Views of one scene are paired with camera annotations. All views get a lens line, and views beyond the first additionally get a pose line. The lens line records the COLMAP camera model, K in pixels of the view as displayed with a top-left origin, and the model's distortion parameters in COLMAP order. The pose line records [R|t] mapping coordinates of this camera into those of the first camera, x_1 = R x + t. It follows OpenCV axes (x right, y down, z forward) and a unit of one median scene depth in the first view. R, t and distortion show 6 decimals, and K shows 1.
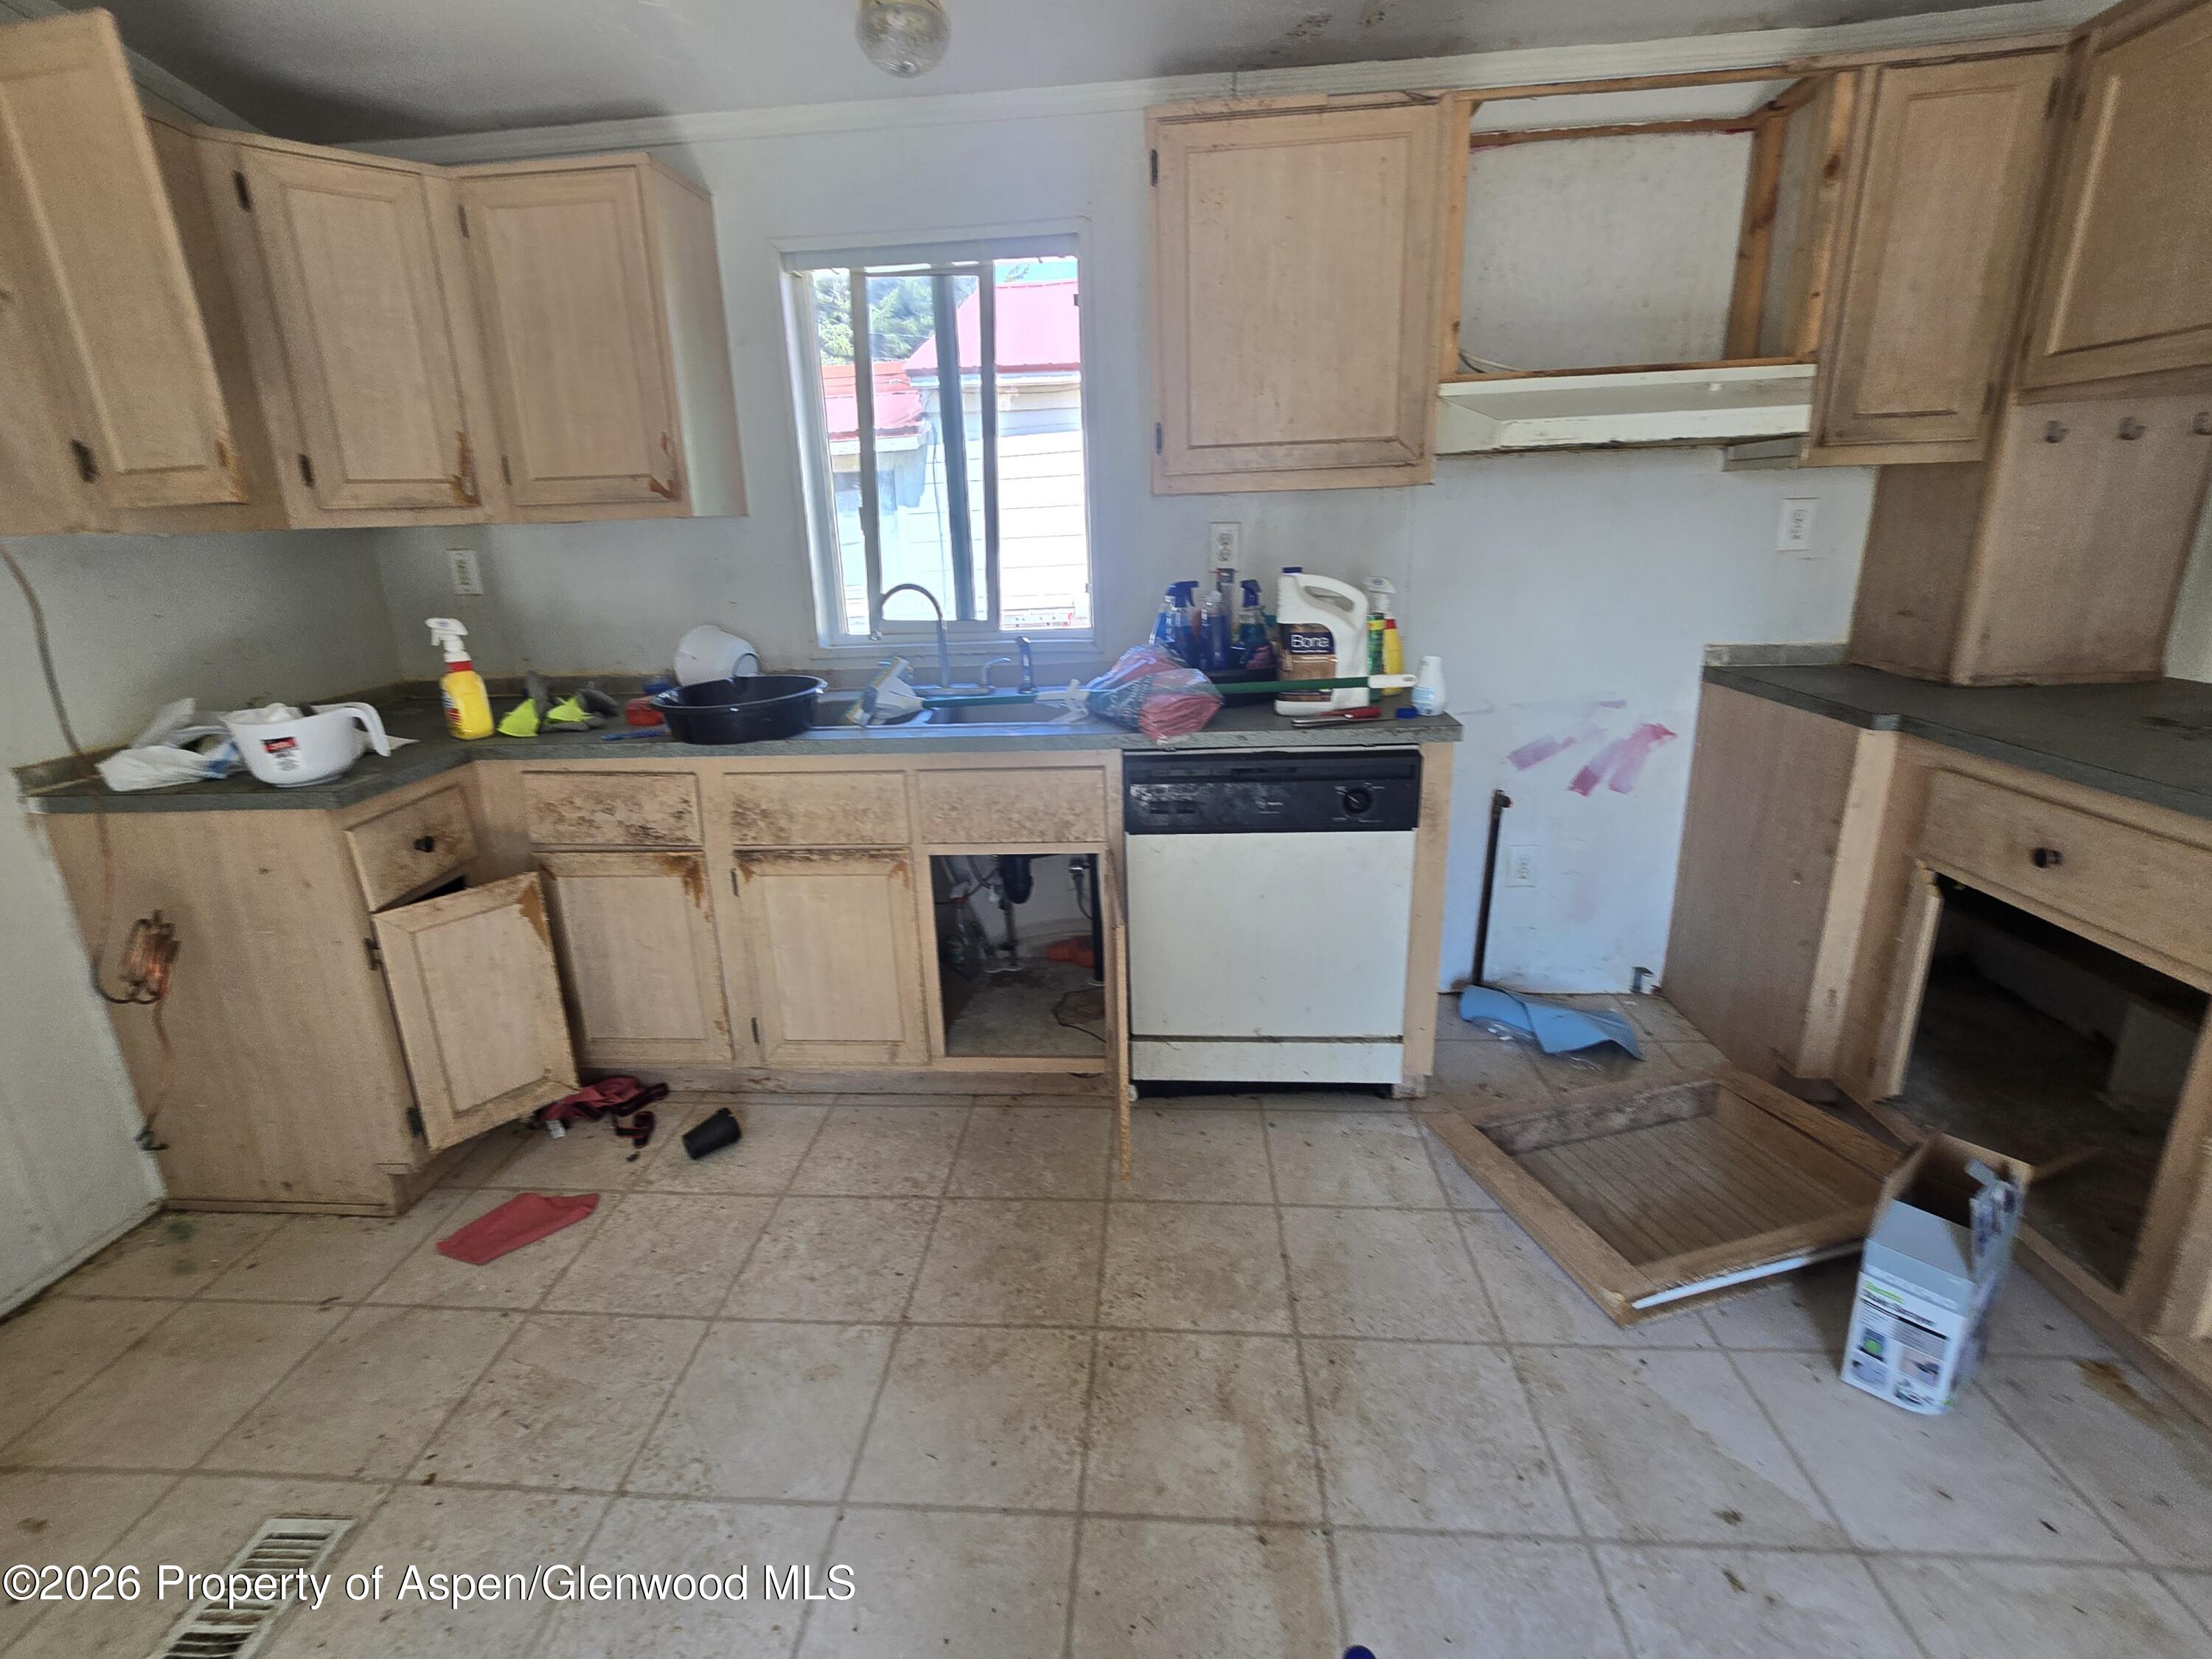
lens RADIAL K [[989.0, 0, 1083.3], [0, 989.0, 812.4], [0, 0, 1]] dist [-0.001674, -0.002494]
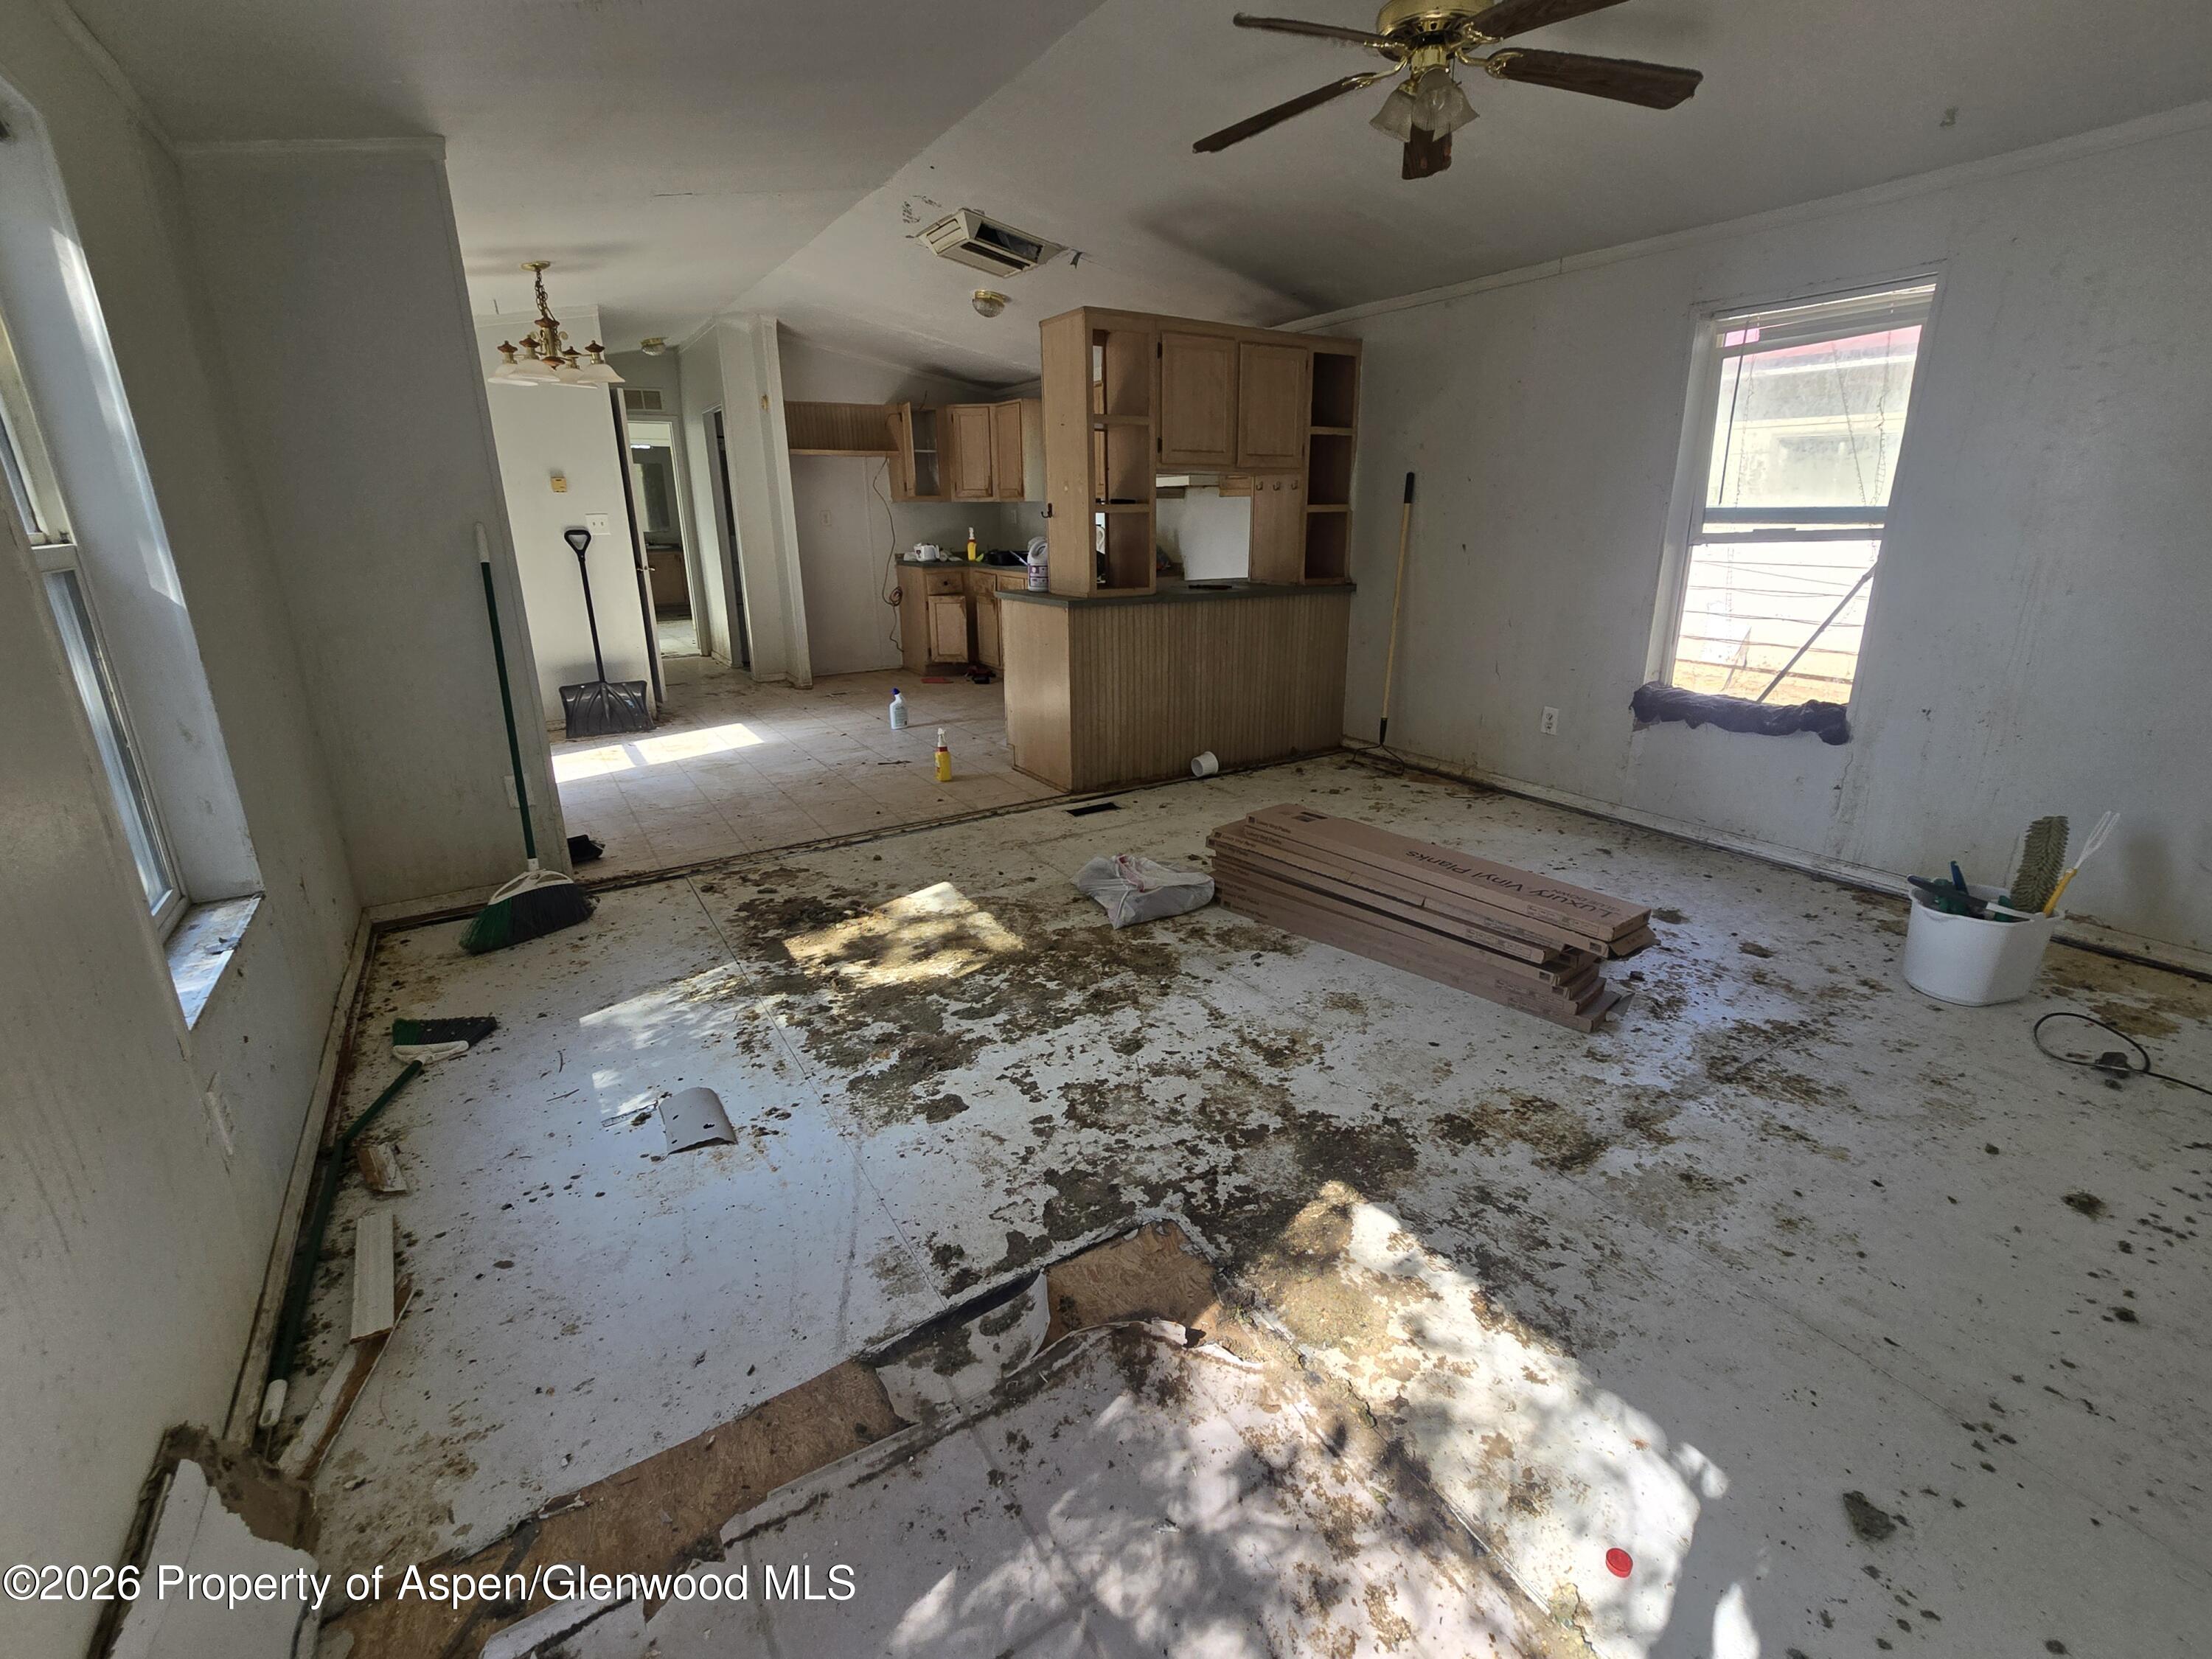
lens RADIAL K [[989.0, 0, 1111.0], [0, 989.0, 806.5], [0, 0, 1]] dist [-0.001674, -0.002494]
pose [[0.600093, 0.263227, -0.755381, 2.840348], [-0.239942, 0.960058, 0.143935, 0.155384], [0.763097, 0.094873, 0.639283, -0.901699]]
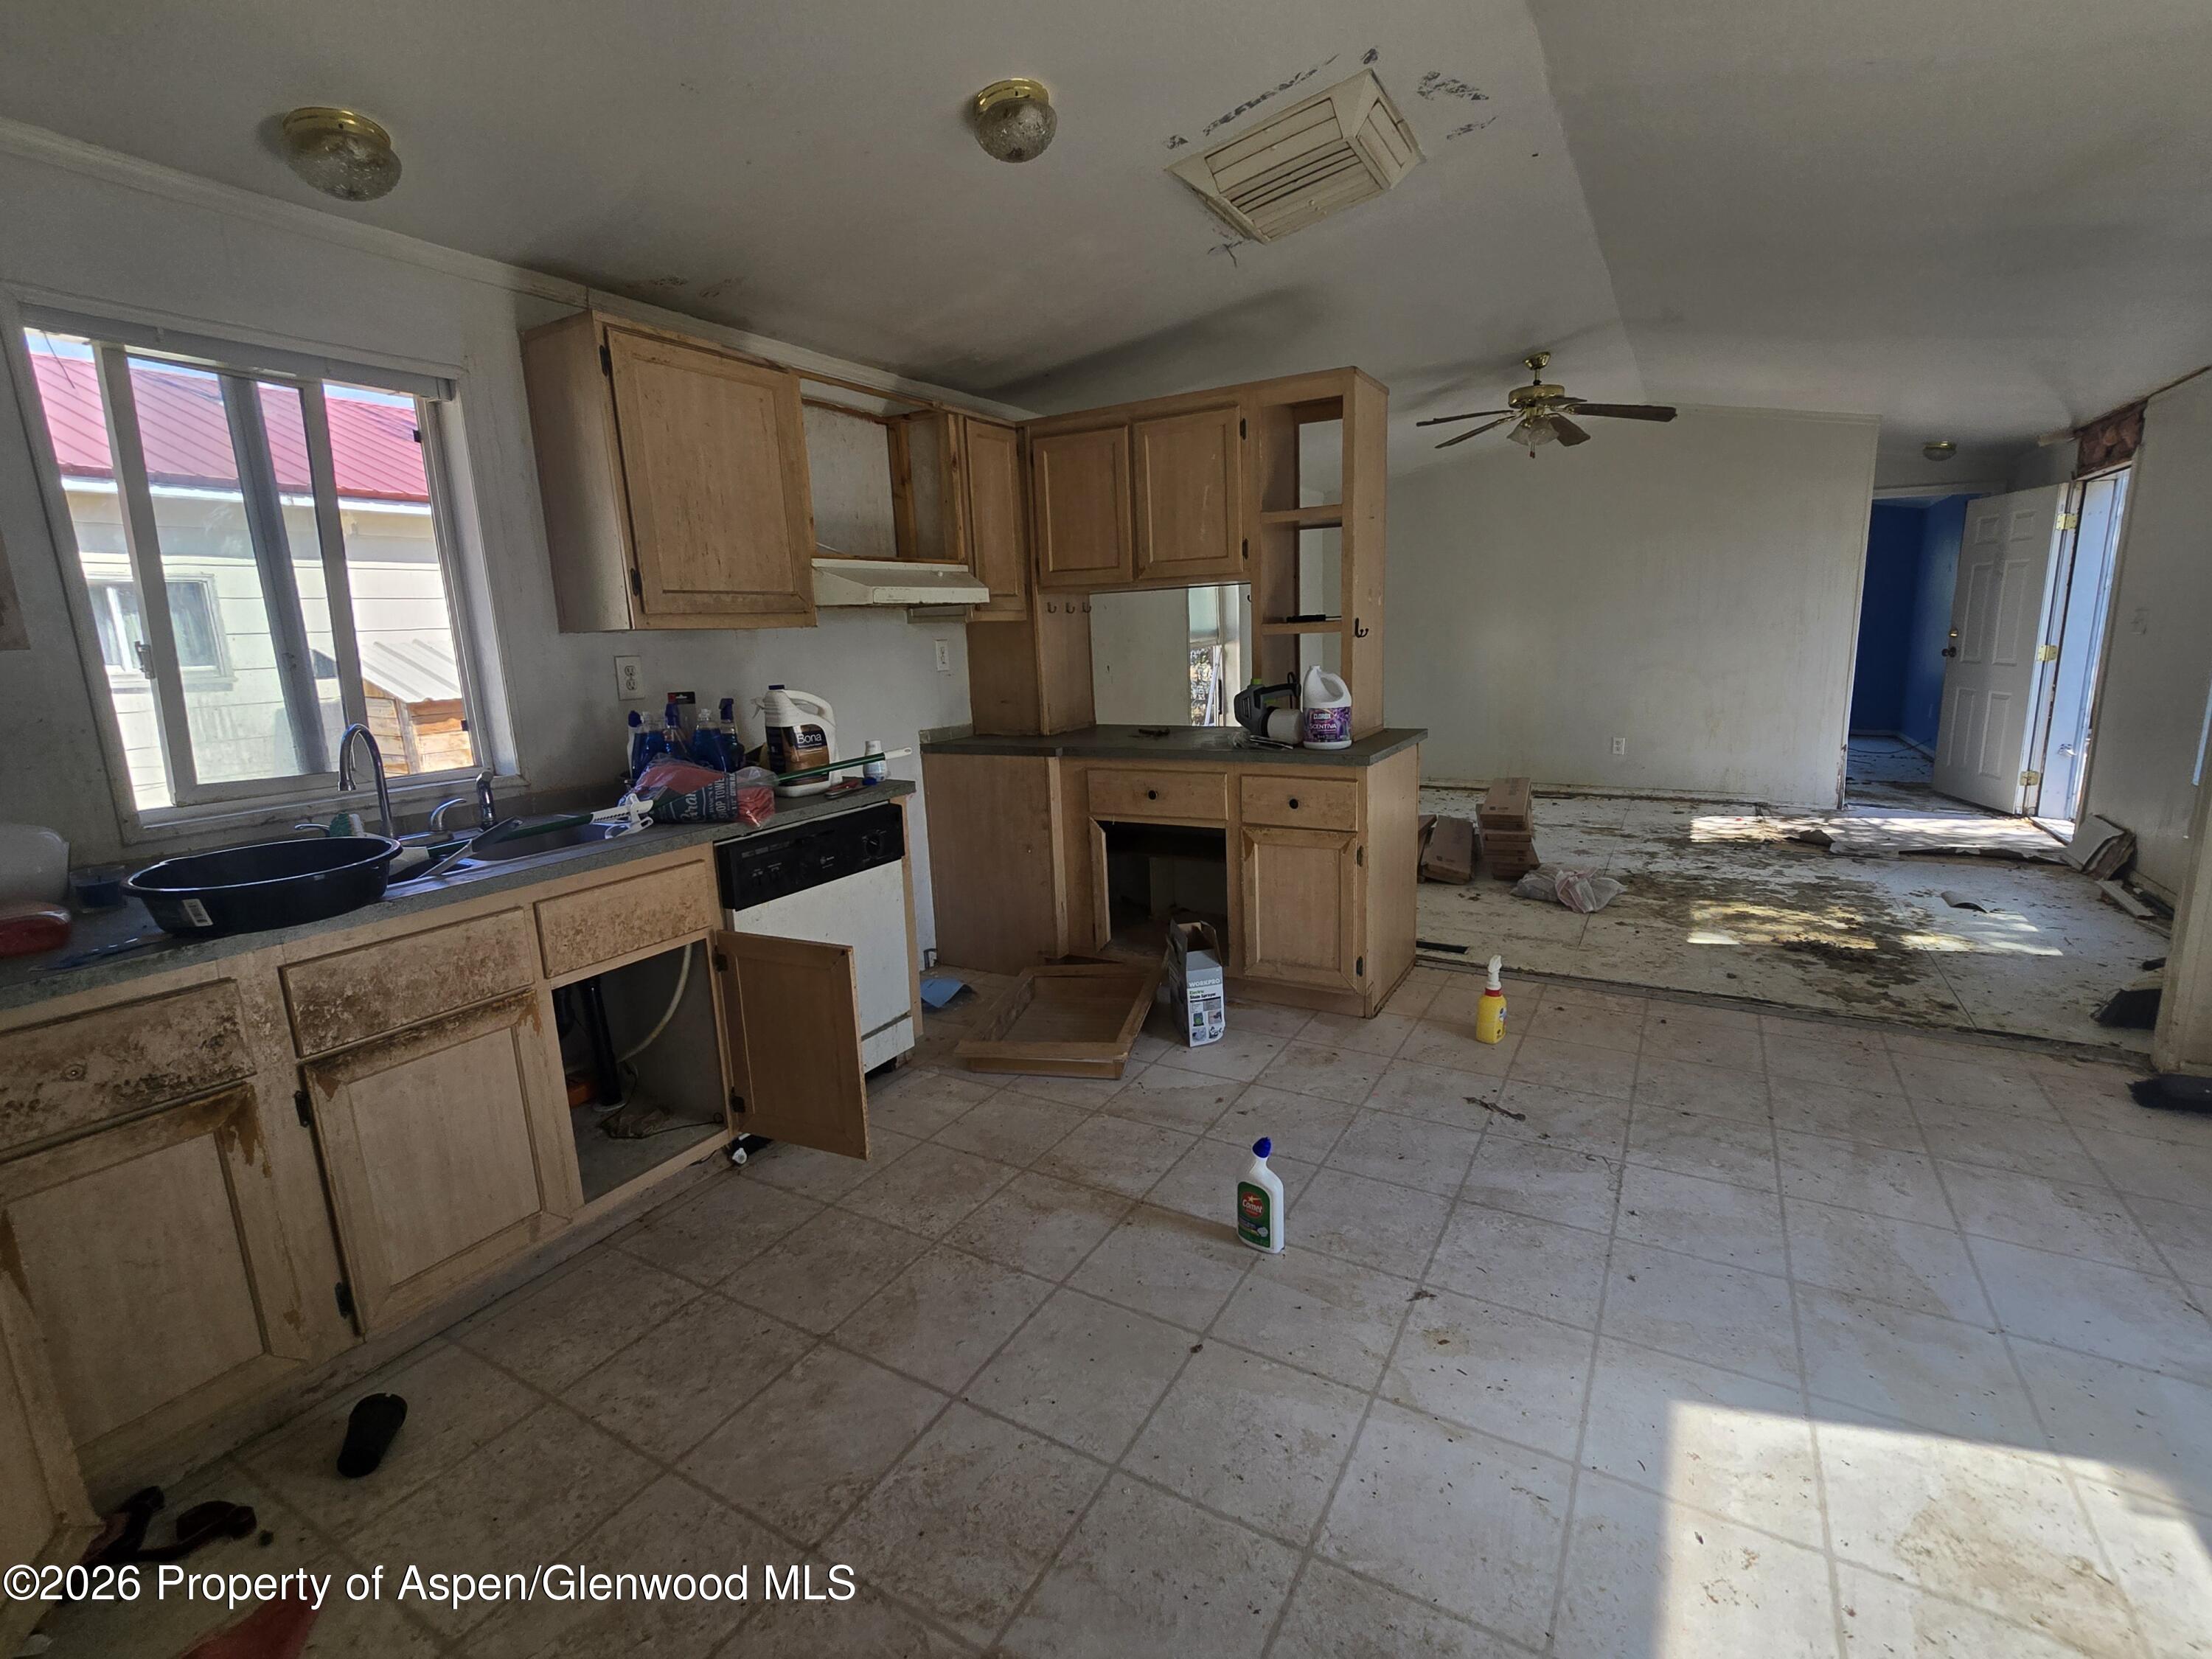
lens RADIAL K [[989.0, 0, 1139.3], [0, 989.0, 827.6], [0, 0, 1]] dist [-0.001674, -0.002494]
pose [[0.412415, -0.159541, 0.896917, -0.785661], [0.276344, 0.960064, 0.043707, 0.008079], [-0.868072, 0.229832, 0.440033, 0.050795]]
